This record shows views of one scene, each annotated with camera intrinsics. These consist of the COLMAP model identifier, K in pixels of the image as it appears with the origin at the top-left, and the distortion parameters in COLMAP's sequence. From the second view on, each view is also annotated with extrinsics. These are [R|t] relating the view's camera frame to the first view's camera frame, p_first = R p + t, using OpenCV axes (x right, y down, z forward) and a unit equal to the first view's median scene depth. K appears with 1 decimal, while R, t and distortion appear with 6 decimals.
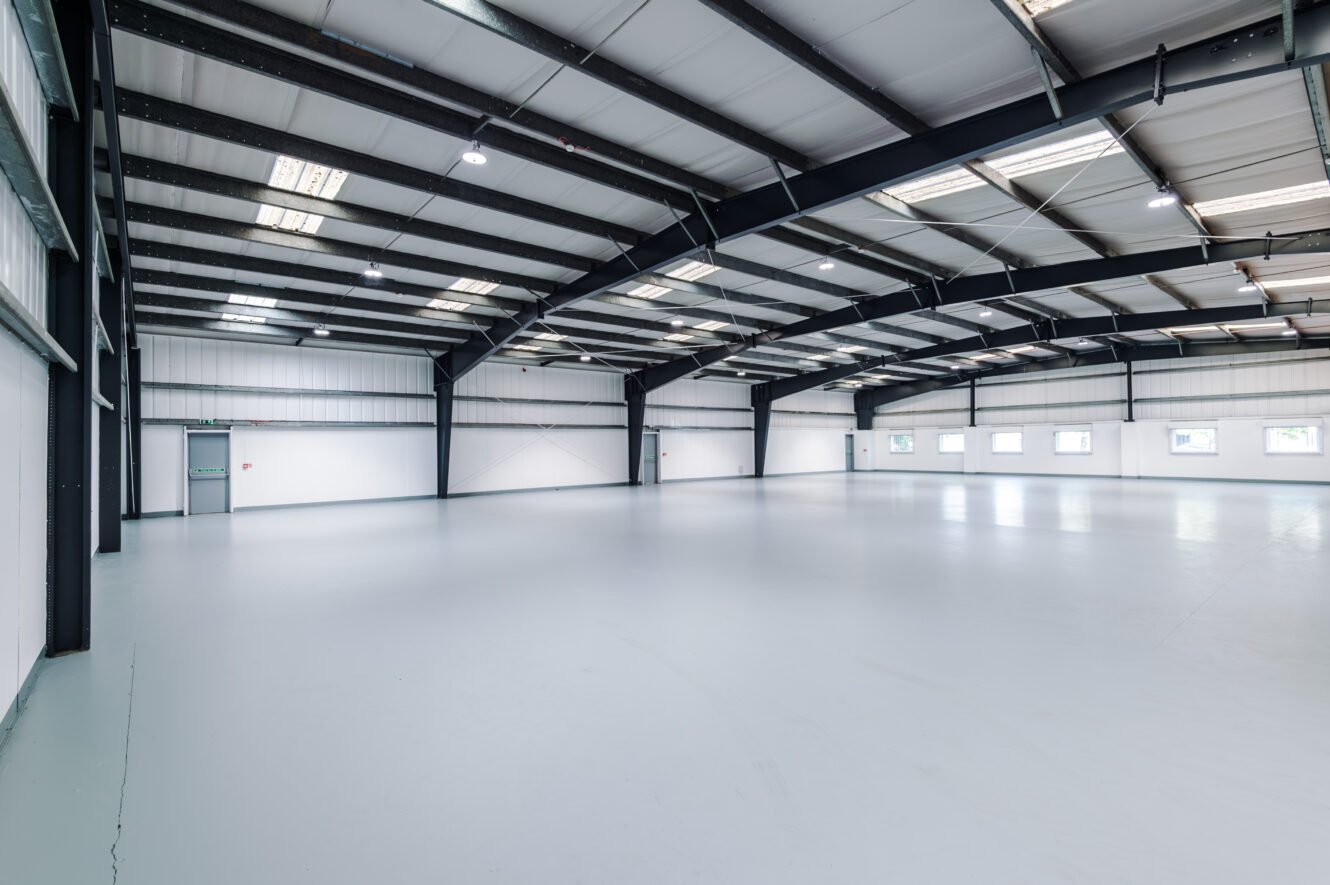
lens RADIAL K [[603.7, 0, 665.0], [0, 603.7, 442.5], [0, 0, 1]] dist [0.046299, -0.027381]
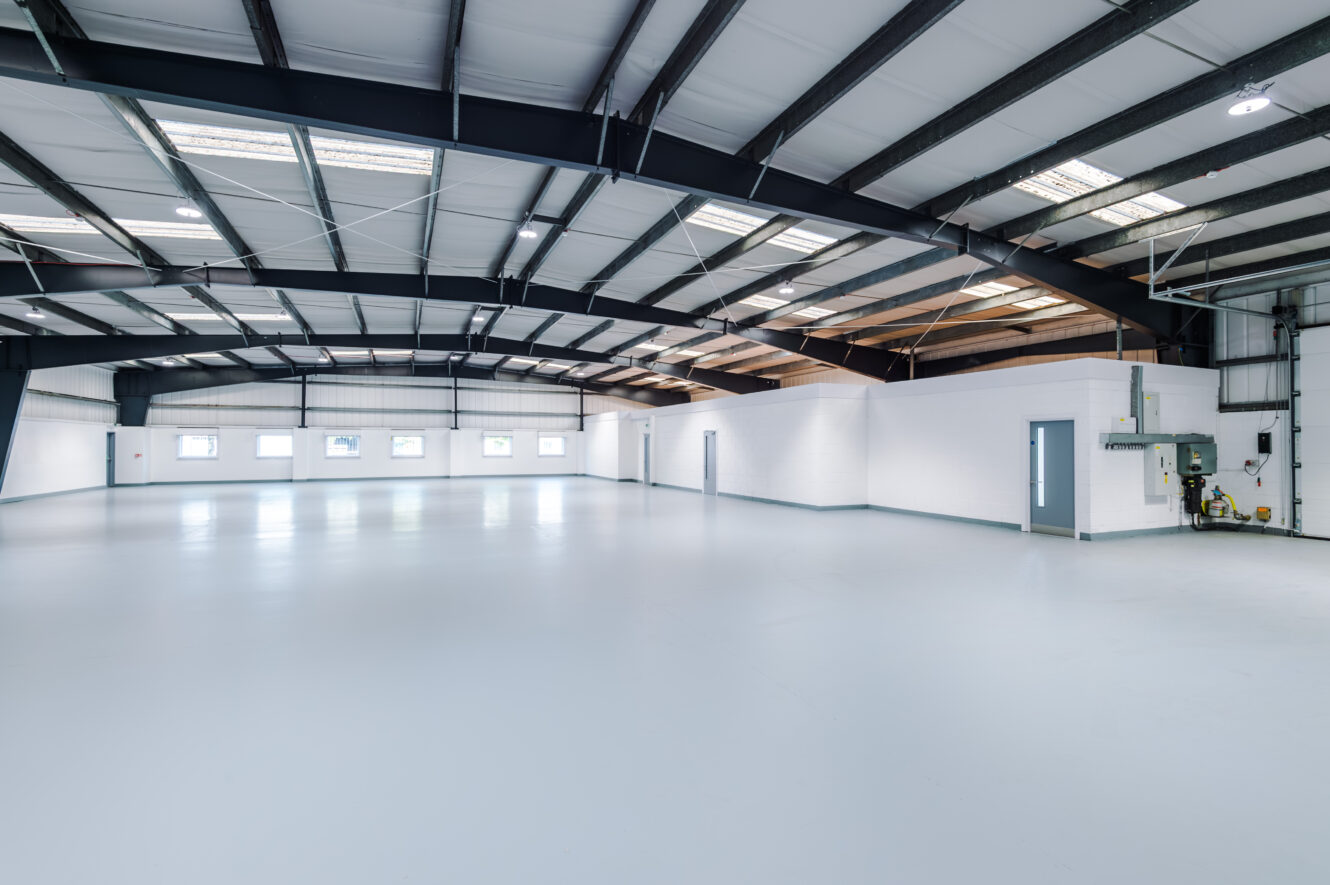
lens RADIAL K [[603.7, 0, 665.0], [0, 603.7, 442.5], [0, 0, 1]] dist [0.046299, -0.027381]
pose [[0.281001, 0.015138, 0.959588, -0.200958], [-0.007651, 0.999879, -0.013533, 0.003039], [-0.959677, -0.003539, 0.281083, 0.244911]]
